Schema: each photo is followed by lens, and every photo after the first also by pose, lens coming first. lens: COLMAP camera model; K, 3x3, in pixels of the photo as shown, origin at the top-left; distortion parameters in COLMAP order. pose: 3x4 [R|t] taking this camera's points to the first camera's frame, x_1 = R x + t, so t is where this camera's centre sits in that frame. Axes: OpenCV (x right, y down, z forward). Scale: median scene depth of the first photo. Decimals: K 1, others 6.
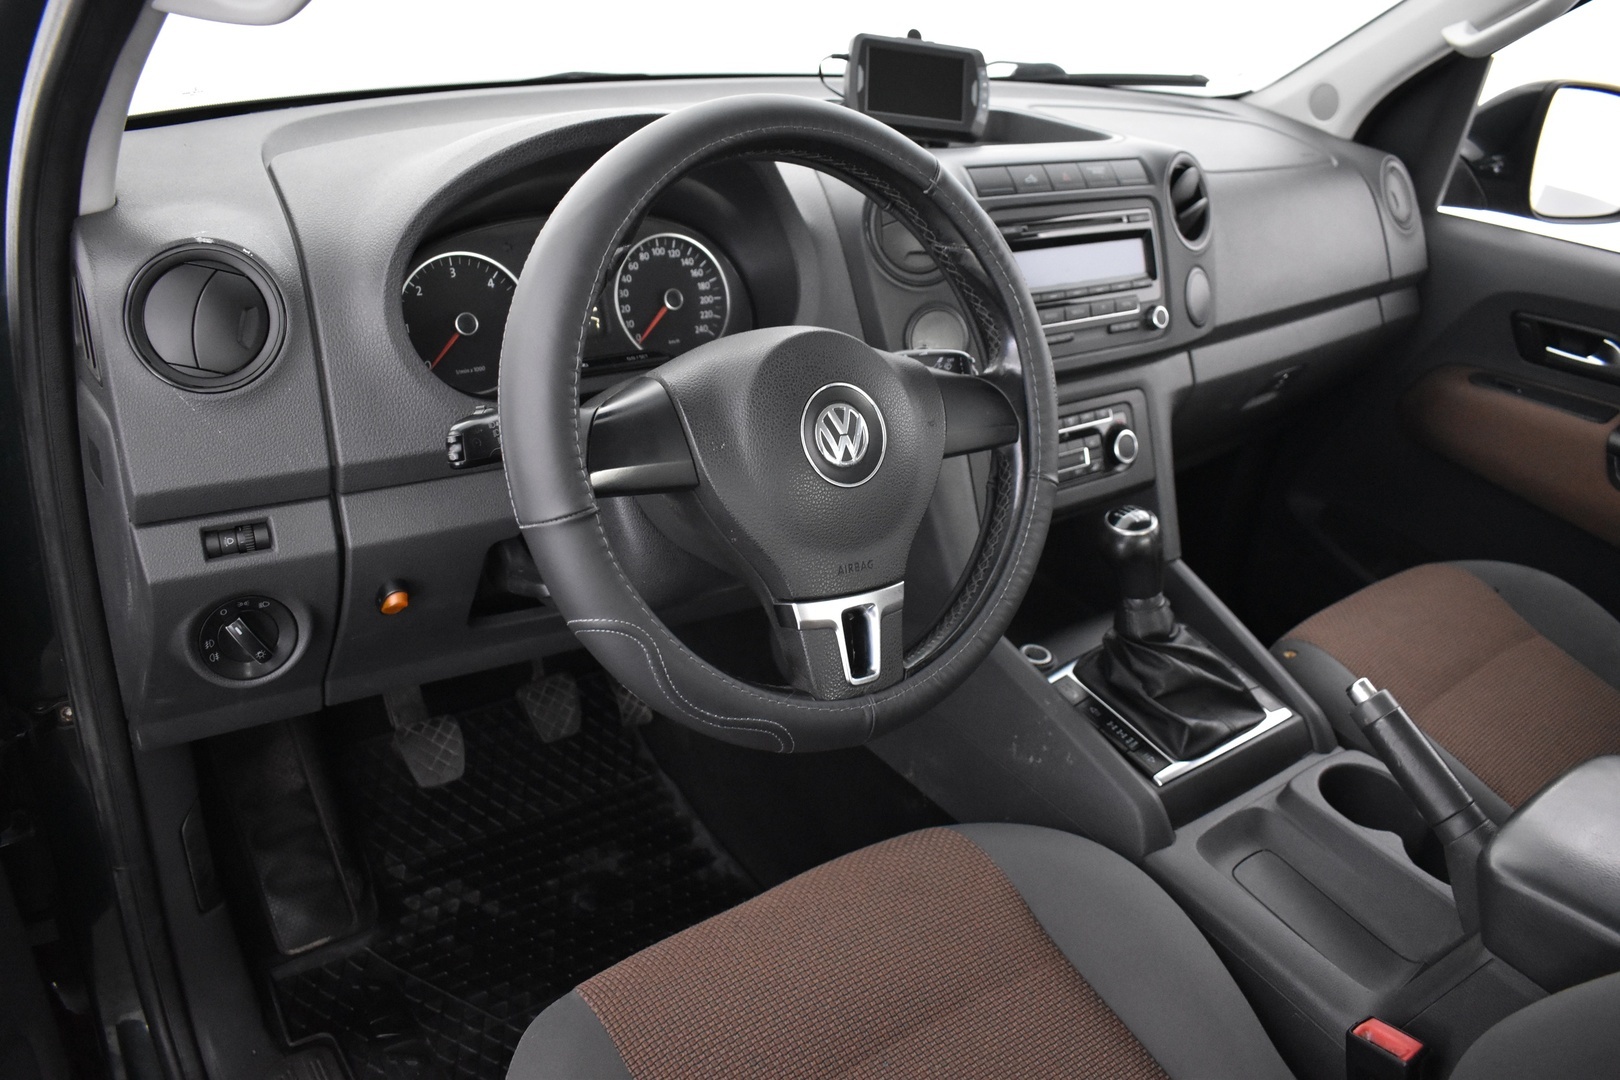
lens RADIAL K [[1227.0, 0, 817.5], [0, 1227.0, 534.1], [0, 0, 1]] dist [-0.106479, 0.026442]
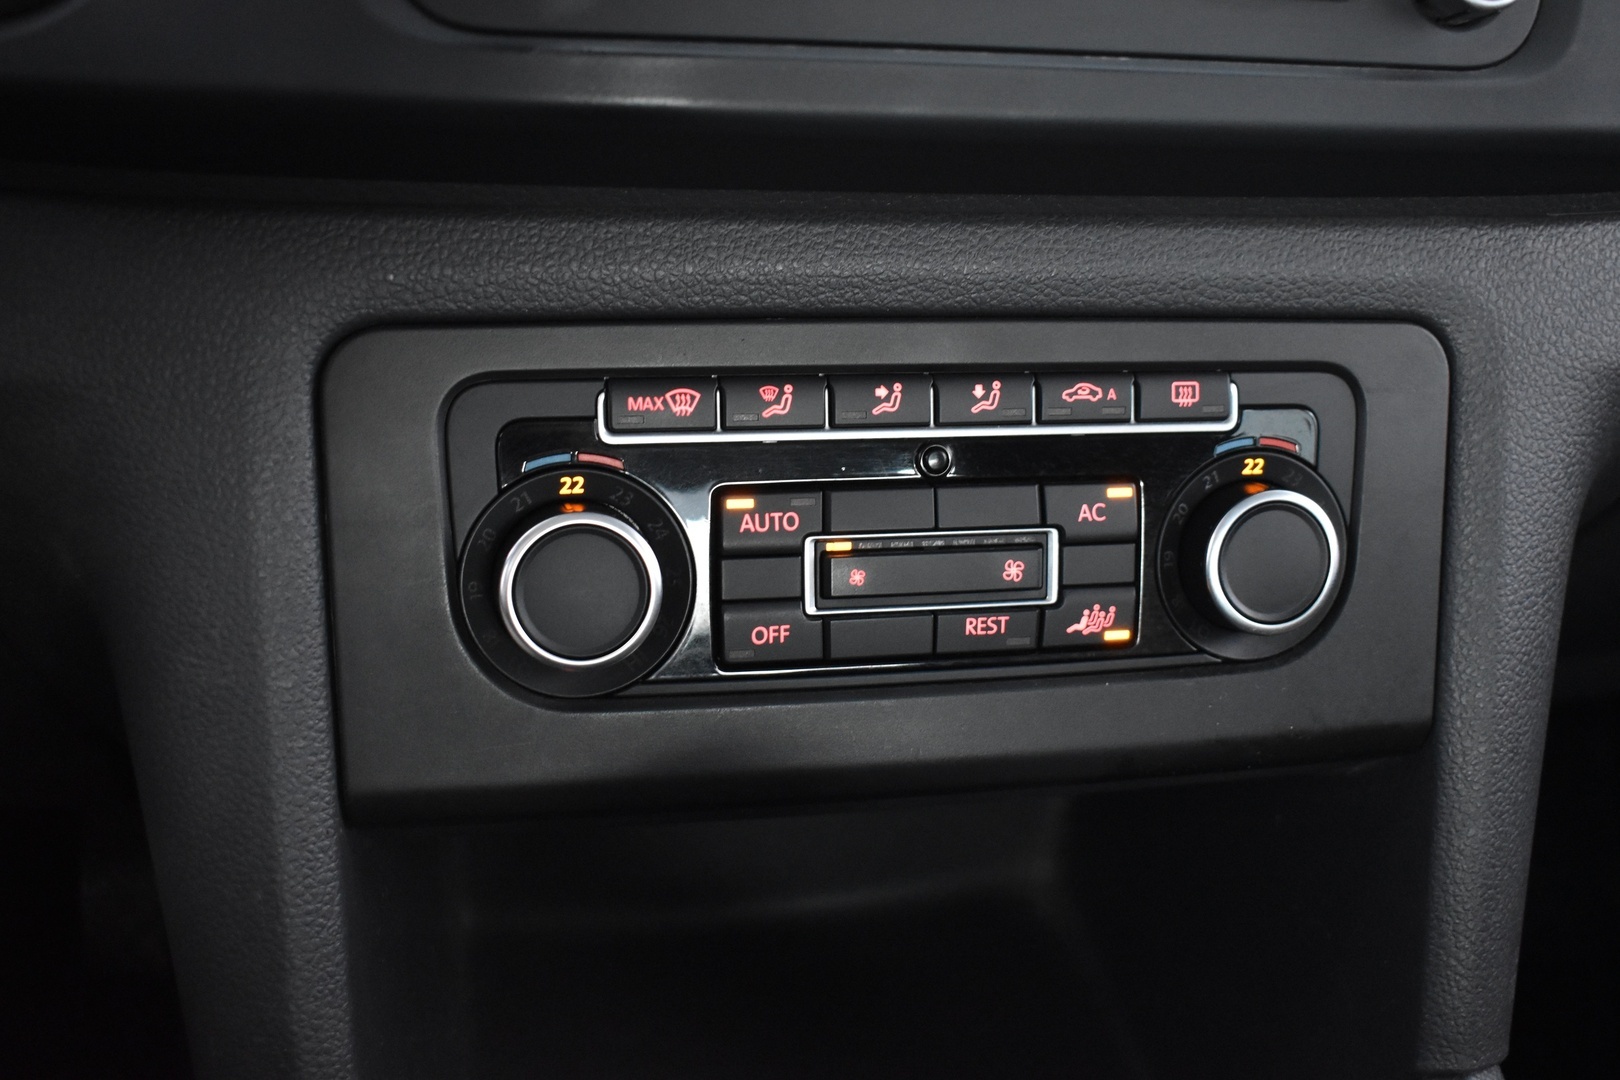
lens RADIAL K [[1727.6, 0, 811.6], [0, 1727.6, 540.6], [0, 0, 1]] dist [-0.088442, 0.000000]
pose [[0.913295, 0.209567, -0.349246, 0.328765], [-0.201378, 0.977671, 0.060045, -0.089576], [0.354032, 0.015492, 0.935105, 0.780467]]
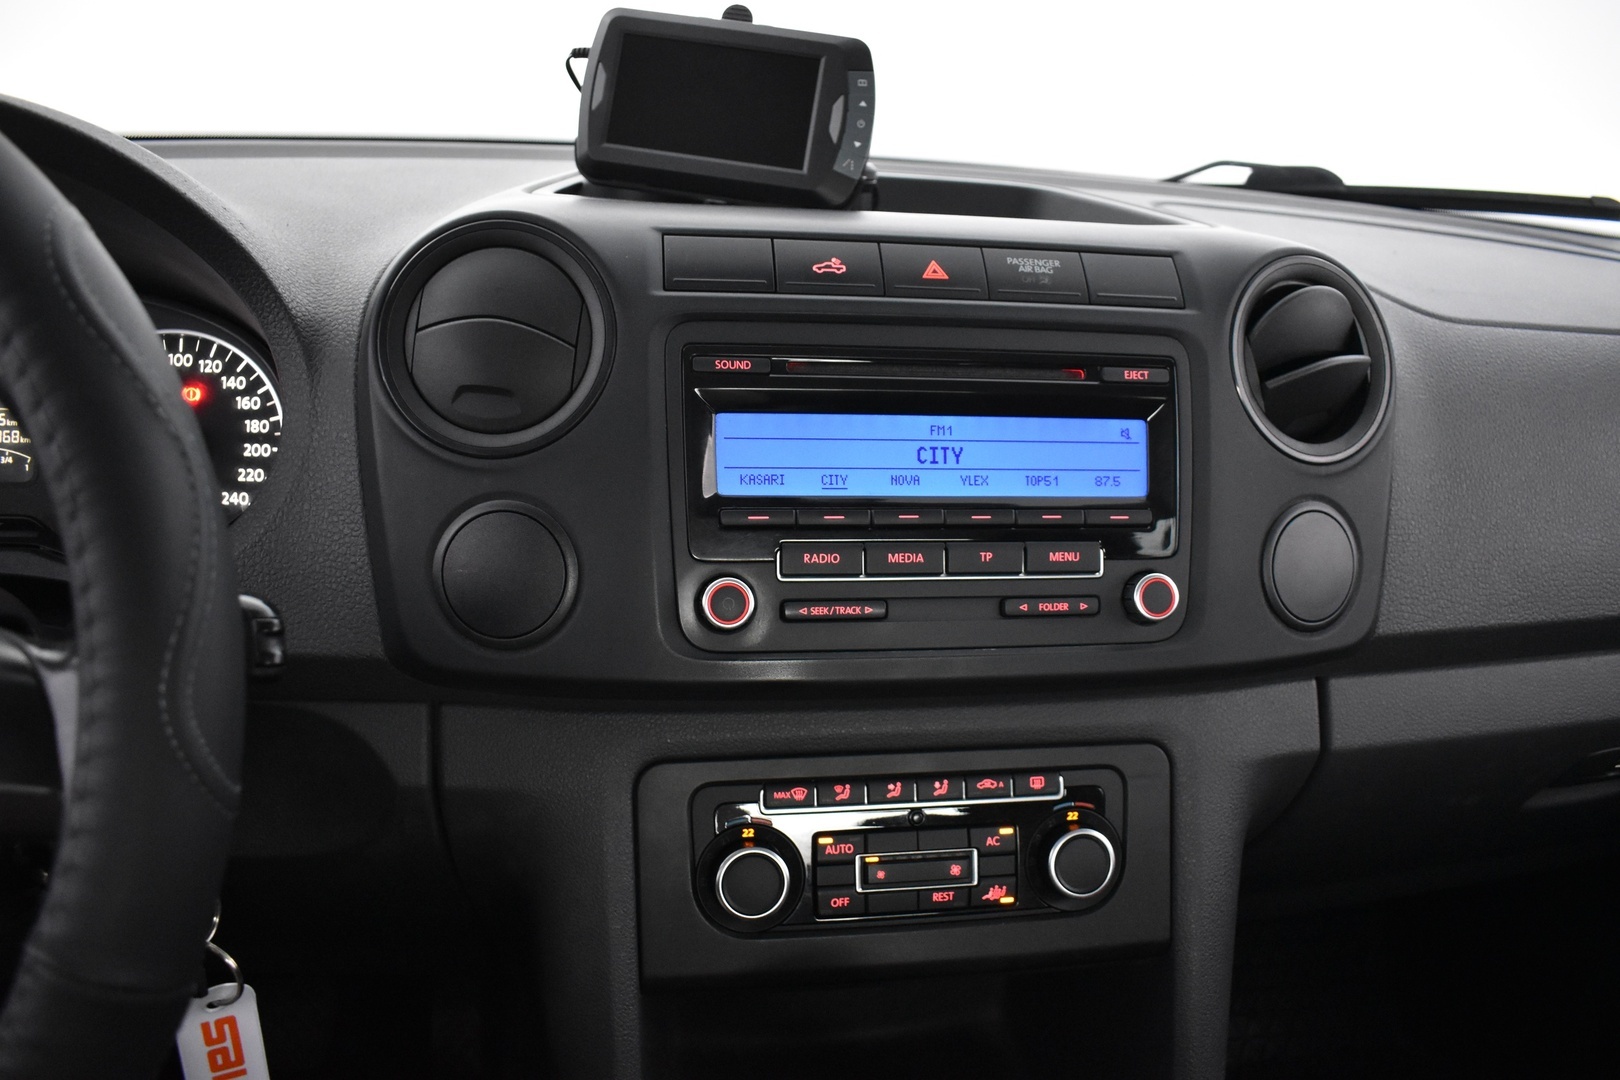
lens RADIAL K [[1227.0, 0, 813.6], [0, 1227.0, 546.0], [0, 0, 1]] dist [-0.106479, 0.026442]
pose [[0.893483, 0.131139, -0.429524, 0.396130], [-0.194461, 0.975078, -0.106808, -0.138534], [0.404812, 0.178956, 0.896717, 0.606997]]
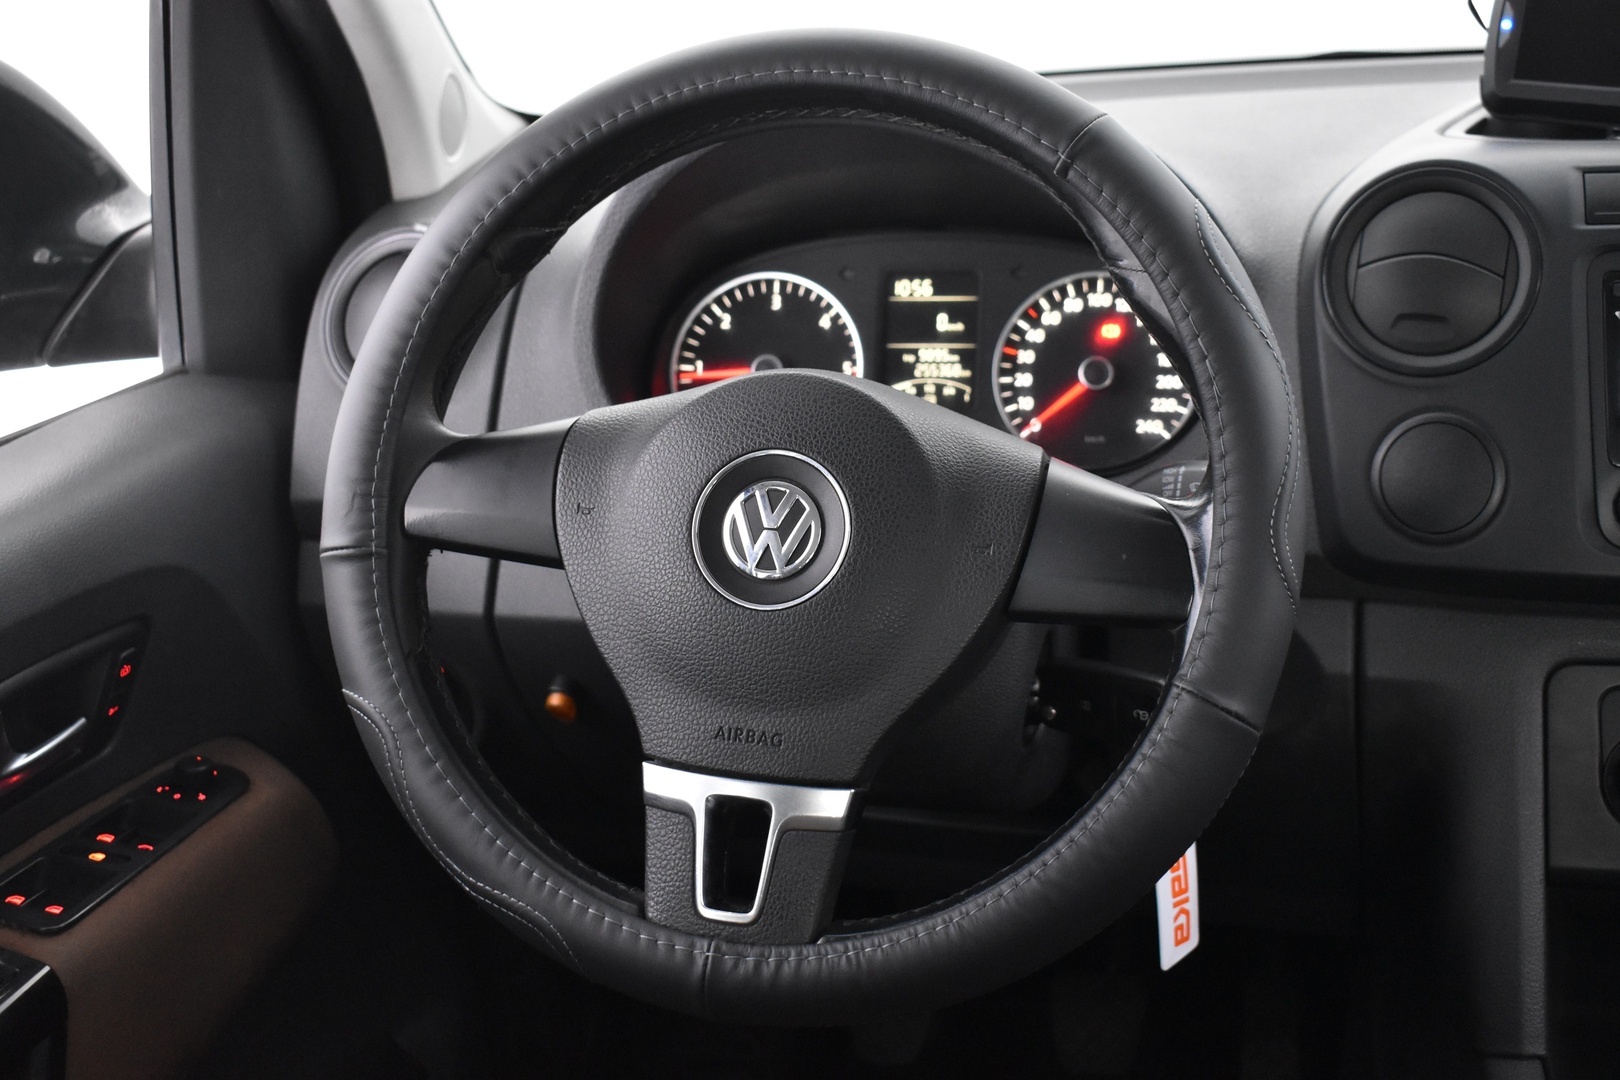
lens RADIAL K [[1989.9, 0, 804.7], [0, 1989.9, 532.1], [0, 0, 1]] dist [-0.070243, 0.000000]
pose [[0.625693, 0.124108, -0.770134, 0.583035], [-0.250170, 0.967040, -0.047410, -0.023416], [0.738866, 0.222329, 0.636118, 0.237199]]
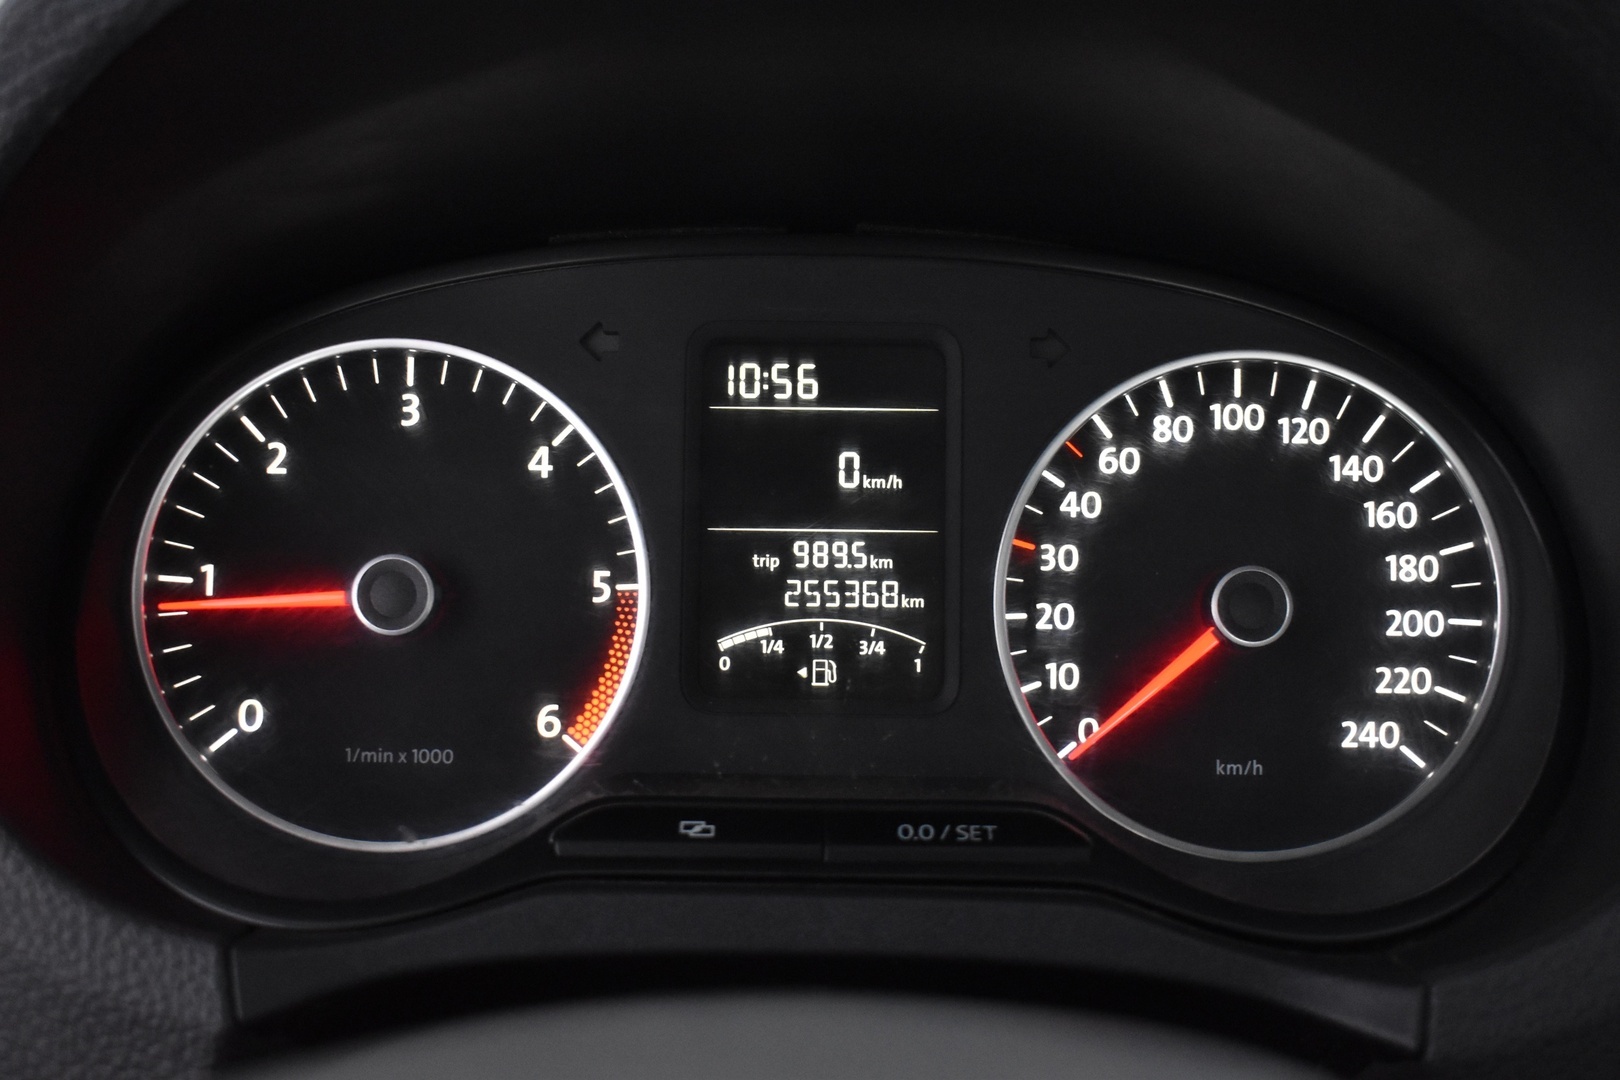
lens RADIAL K [[1989.9, 0, 802.3], [0, 1989.9, 533.7], [0, 0, 1]] dist [-0.070243, 0.000000]
pose [[0.795040, 0.121366, -0.594290, 0.049689], [-0.219792, 0.970834, -0.095773, -0.143133], [0.565334, 0.206764, 0.798528, 0.598667]]
